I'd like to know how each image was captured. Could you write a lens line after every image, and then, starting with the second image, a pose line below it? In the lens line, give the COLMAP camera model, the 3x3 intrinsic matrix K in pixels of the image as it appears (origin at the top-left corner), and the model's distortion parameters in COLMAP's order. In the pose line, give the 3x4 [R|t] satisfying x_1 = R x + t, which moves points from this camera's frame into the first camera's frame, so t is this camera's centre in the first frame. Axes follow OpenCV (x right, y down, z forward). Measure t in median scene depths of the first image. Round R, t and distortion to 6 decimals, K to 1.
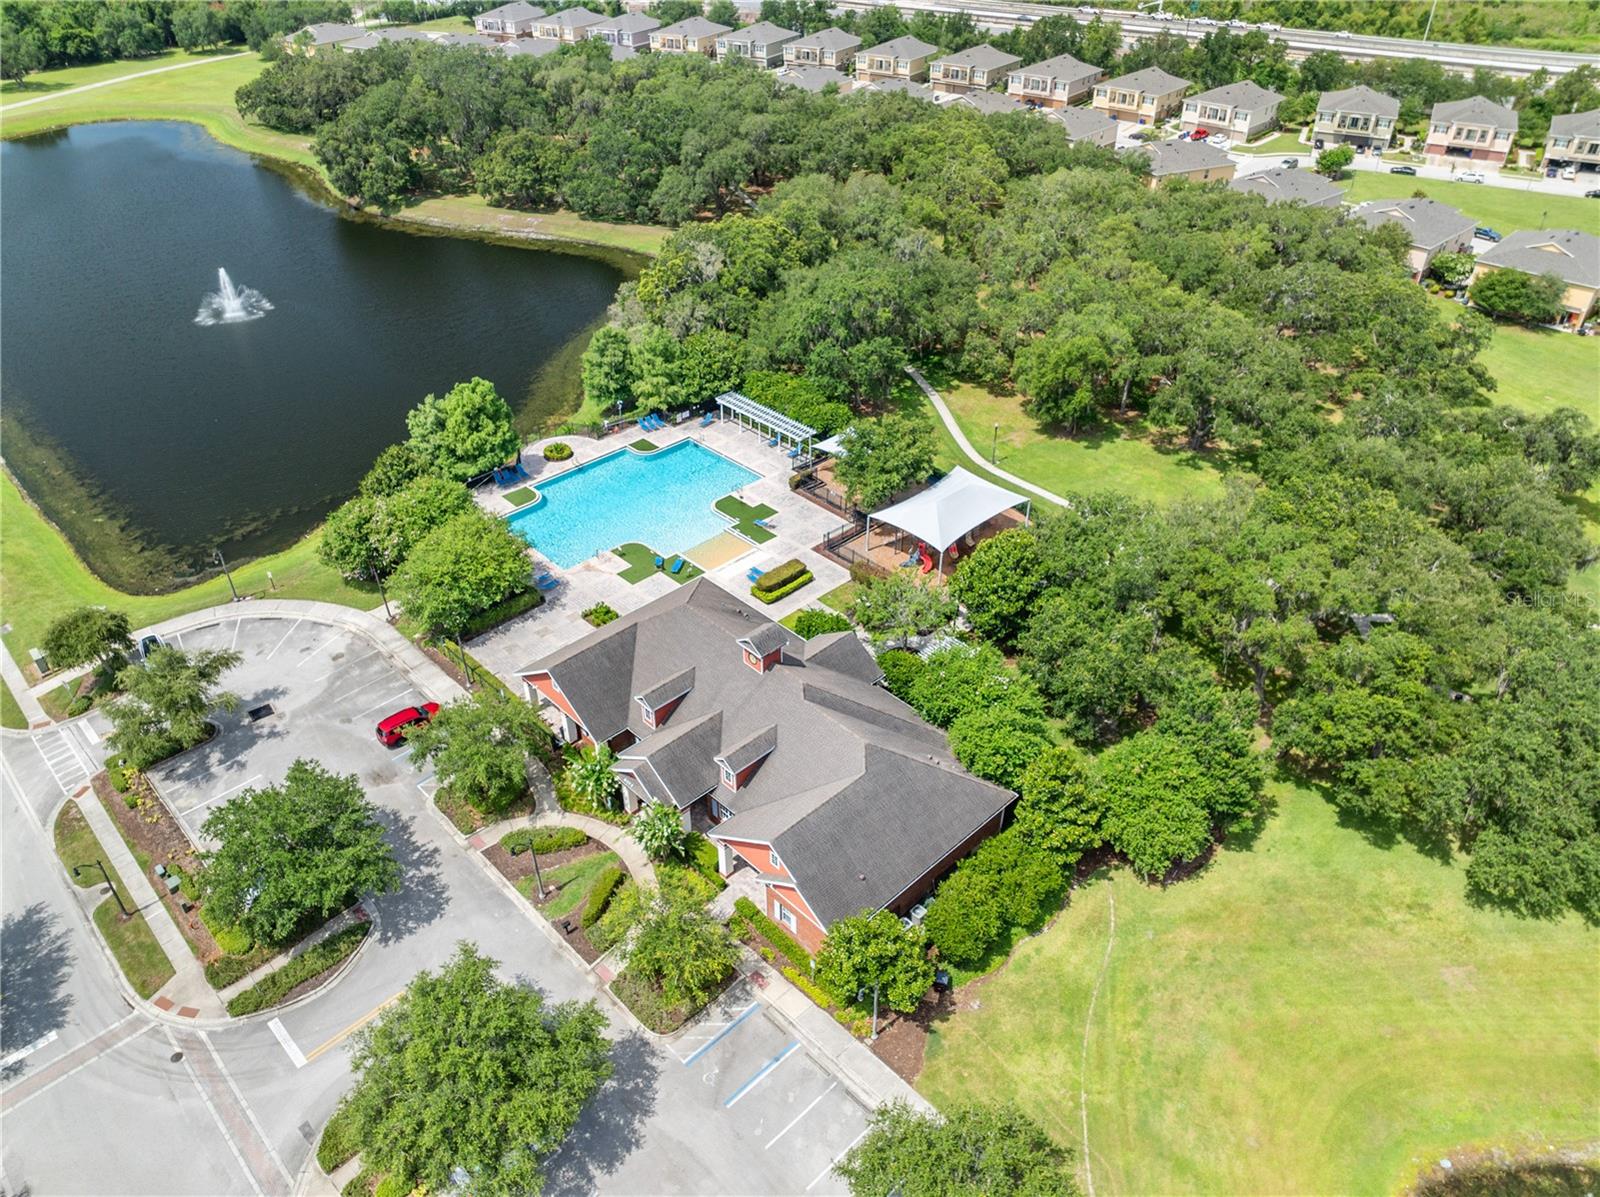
lens RADIAL K [[1128.0, 0, 811.8], [0, 1128.0, 590.8], [0, 0, 1]] dist [-0.034564, -0.008200]
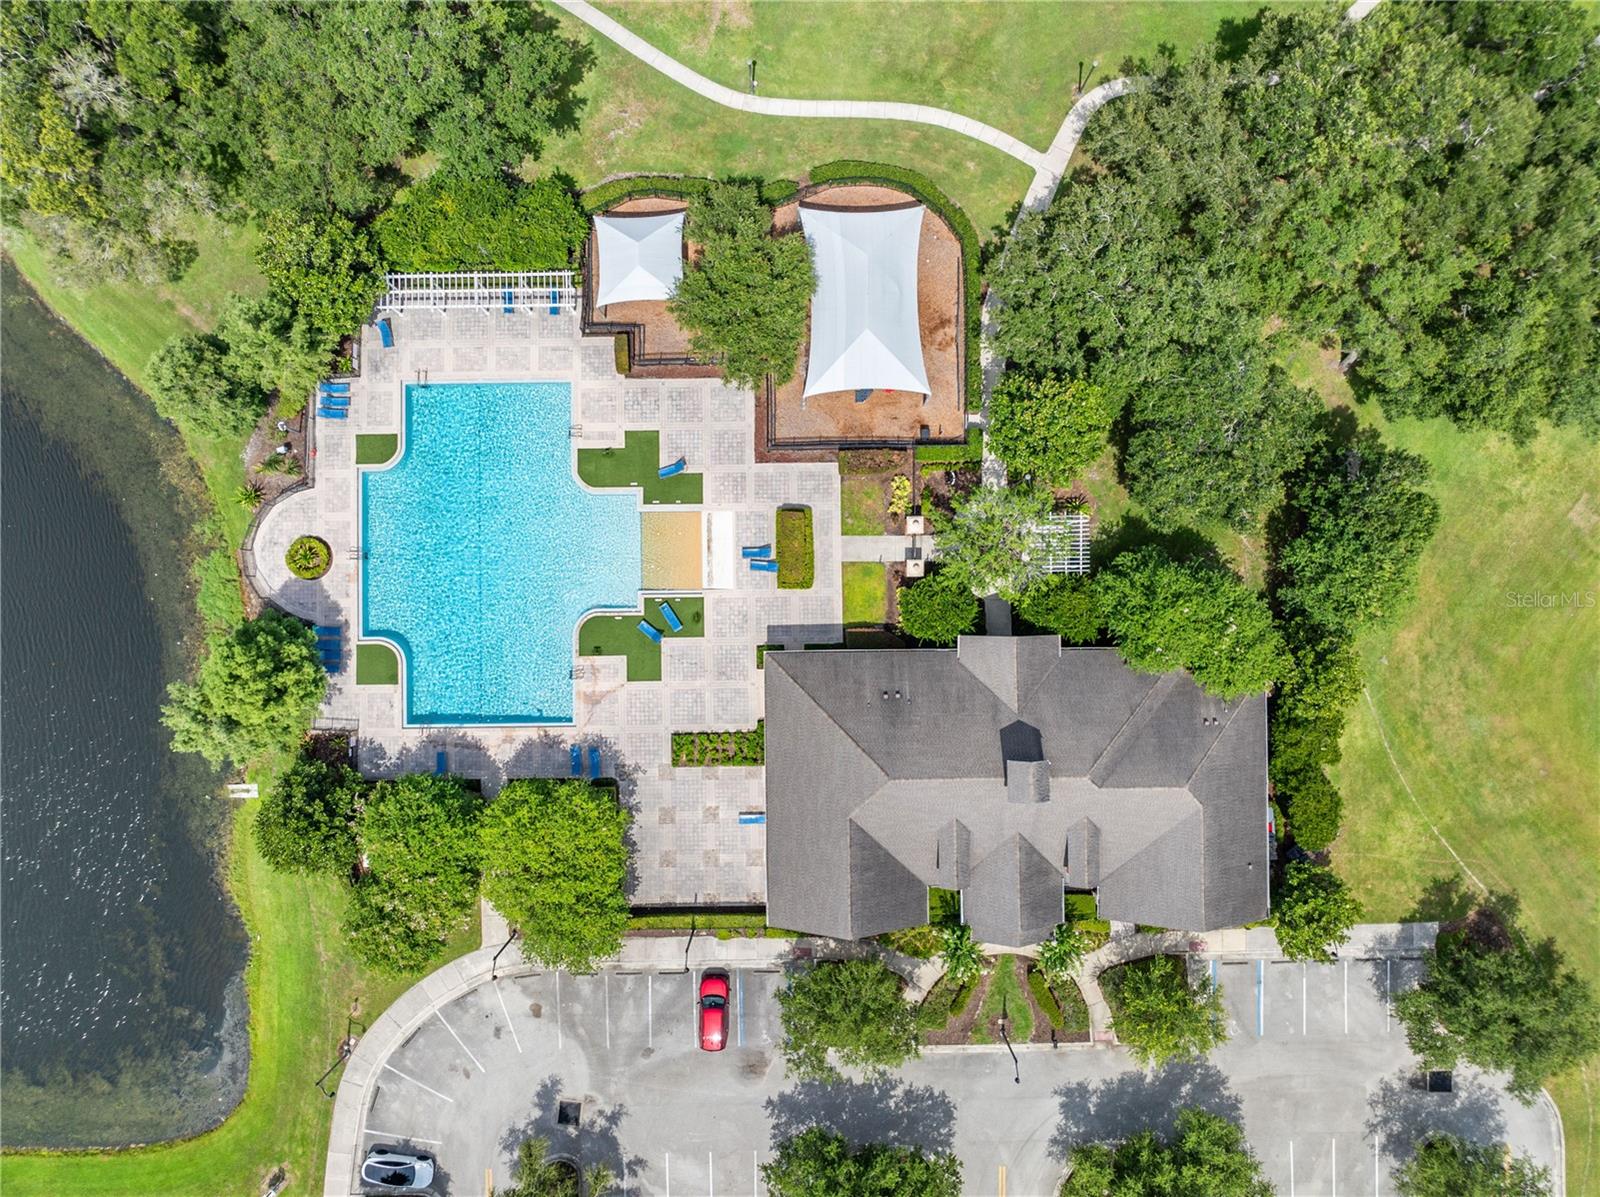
lens RADIAL K [[1128.0, 0, 811.8], [0, 1128.0, 590.8], [0, 0, 1]] dist [-0.034564, -0.008200]
pose [[0.691527, -0.722115, 0.018414, -0.047856], [0.411534, 0.414796, 0.811532, -0.561537], [-0.593658, -0.553618, 0.584018, 0.448841]]
